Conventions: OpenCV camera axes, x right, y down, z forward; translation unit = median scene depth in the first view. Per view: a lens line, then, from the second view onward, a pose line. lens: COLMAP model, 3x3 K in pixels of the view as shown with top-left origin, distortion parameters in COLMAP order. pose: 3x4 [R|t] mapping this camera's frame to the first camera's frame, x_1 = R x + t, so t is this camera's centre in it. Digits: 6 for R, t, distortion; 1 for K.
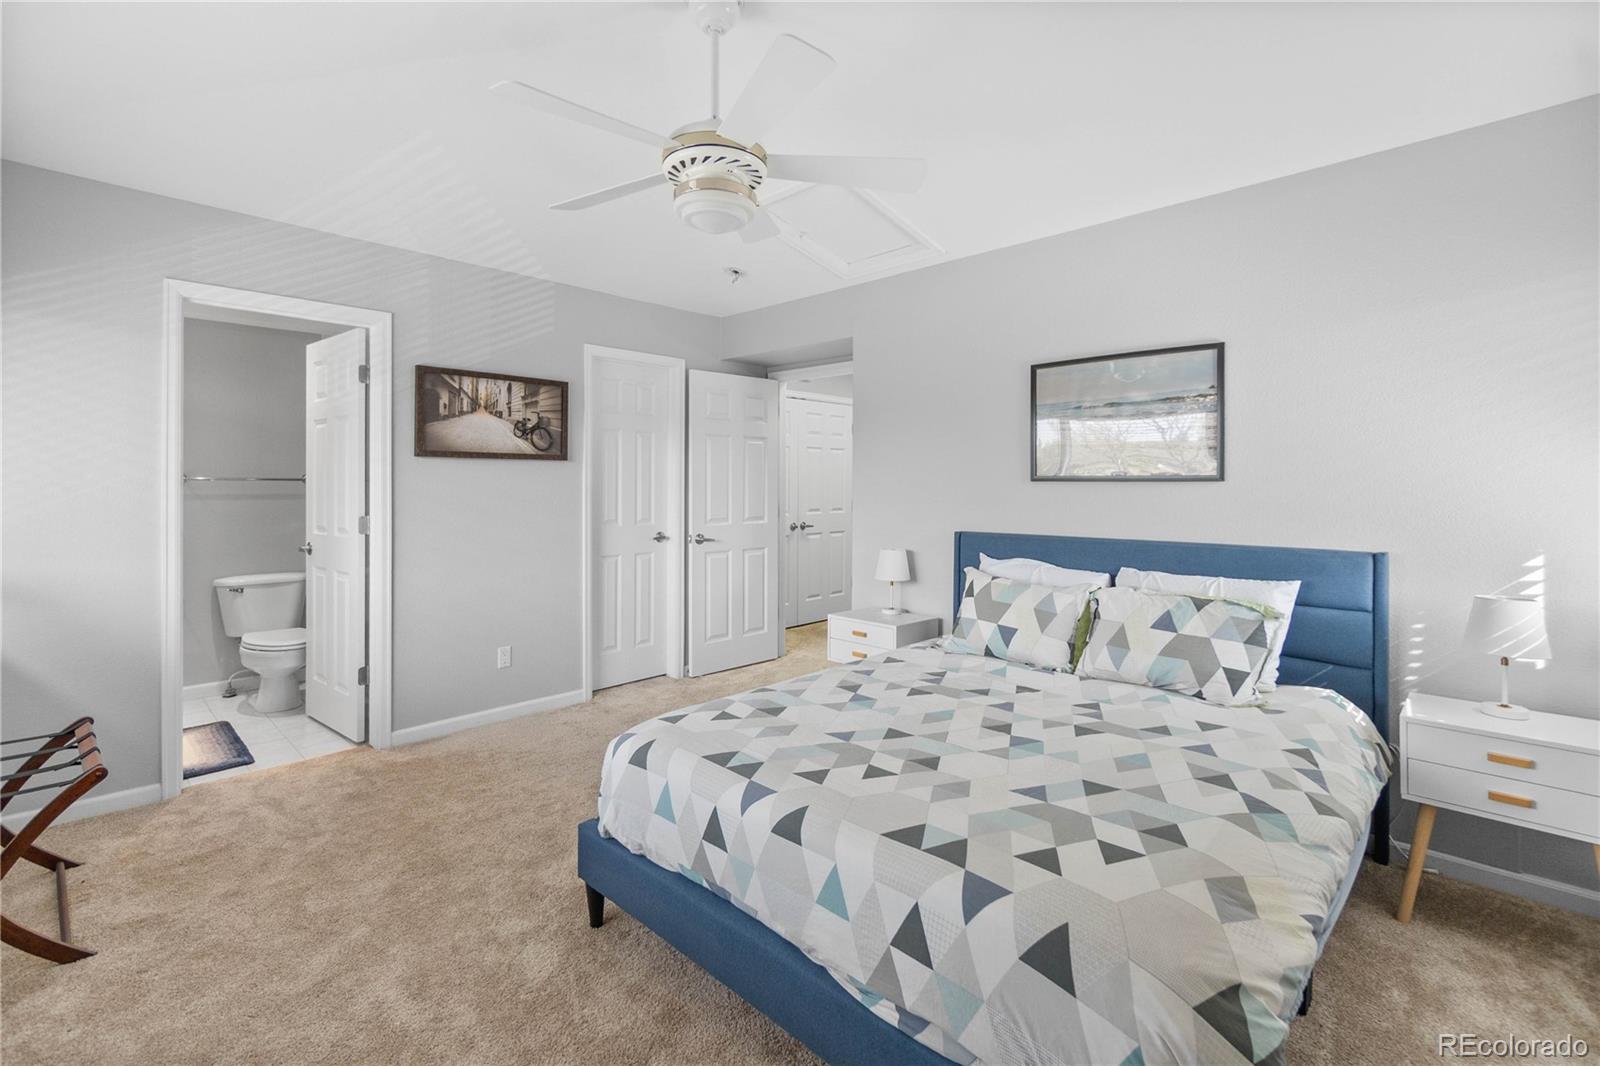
lens RADIAL K [[732.9, 0, 797.6], [0, 732.9, 485.8], [0, 0, 1]] dist [-0.001276, 0.000000]
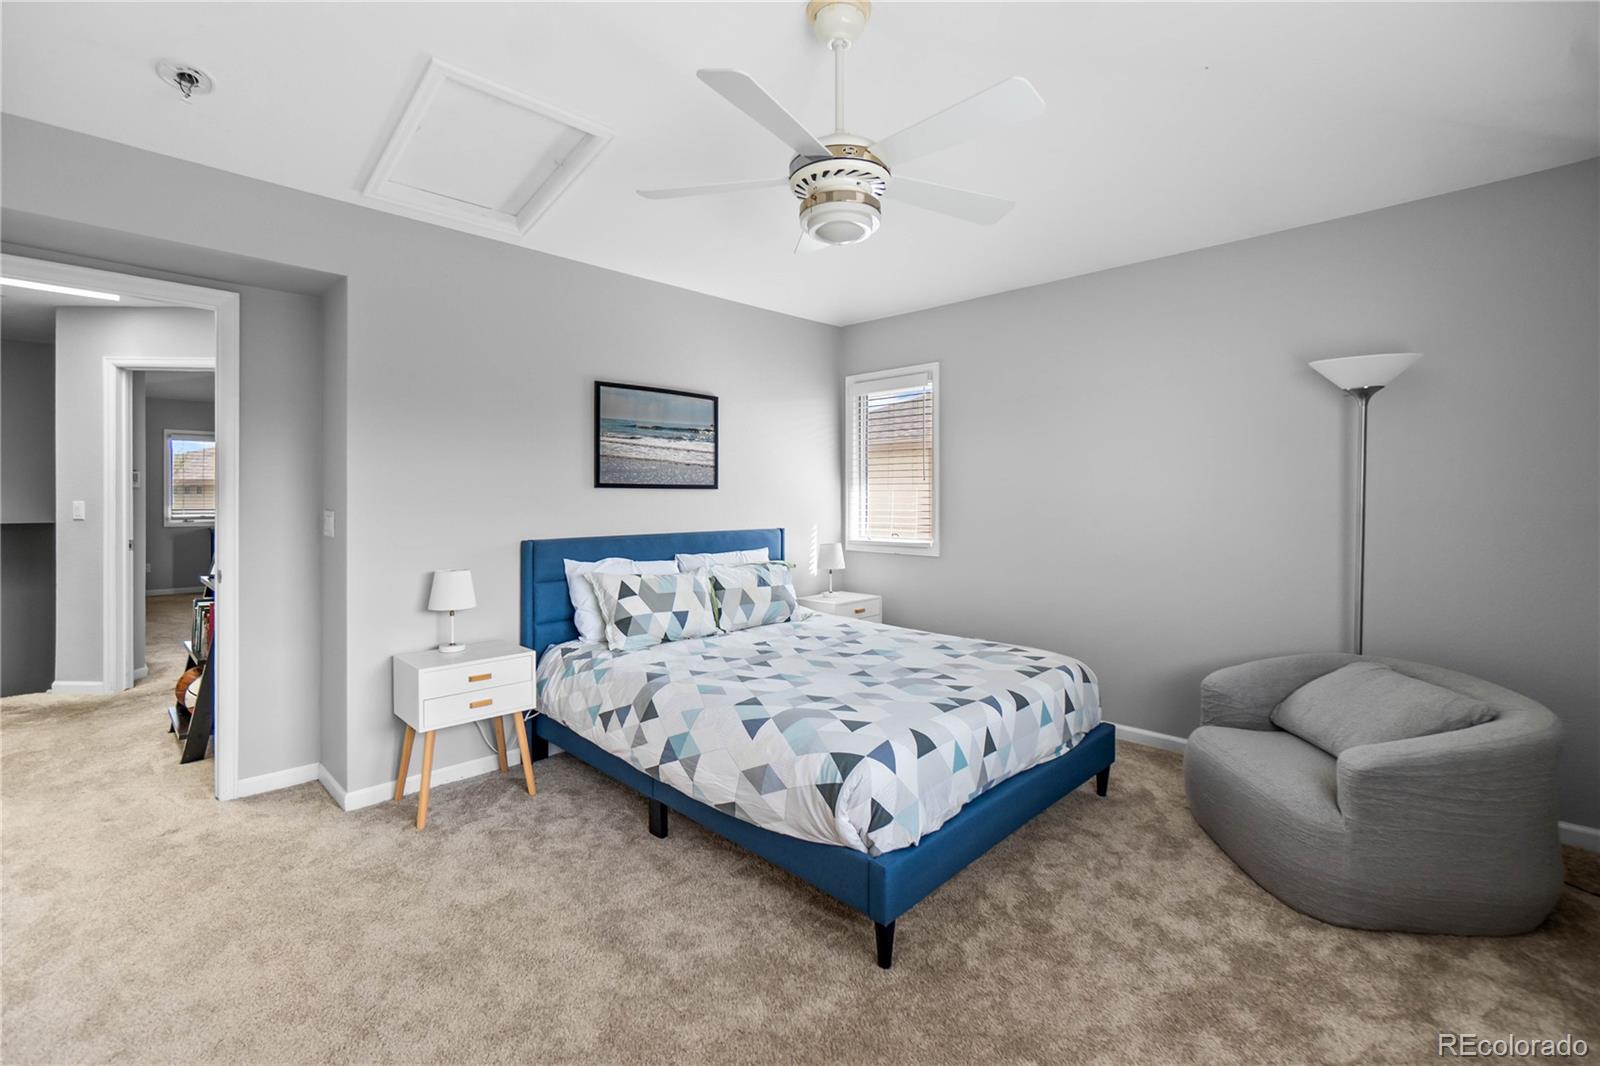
lens RADIAL K [[706.7, 0, 809.1], [0, 706.7, 491.8], [0, 0, 1]] dist [0.000544, 0.000093]
pose [[-0.022635, 0.002477, 0.999741, -0.857296], [-0.002353, 0.999994, -0.002531, 0.002489], [-0.999741, -0.002410, -0.022630, 0.820874]]
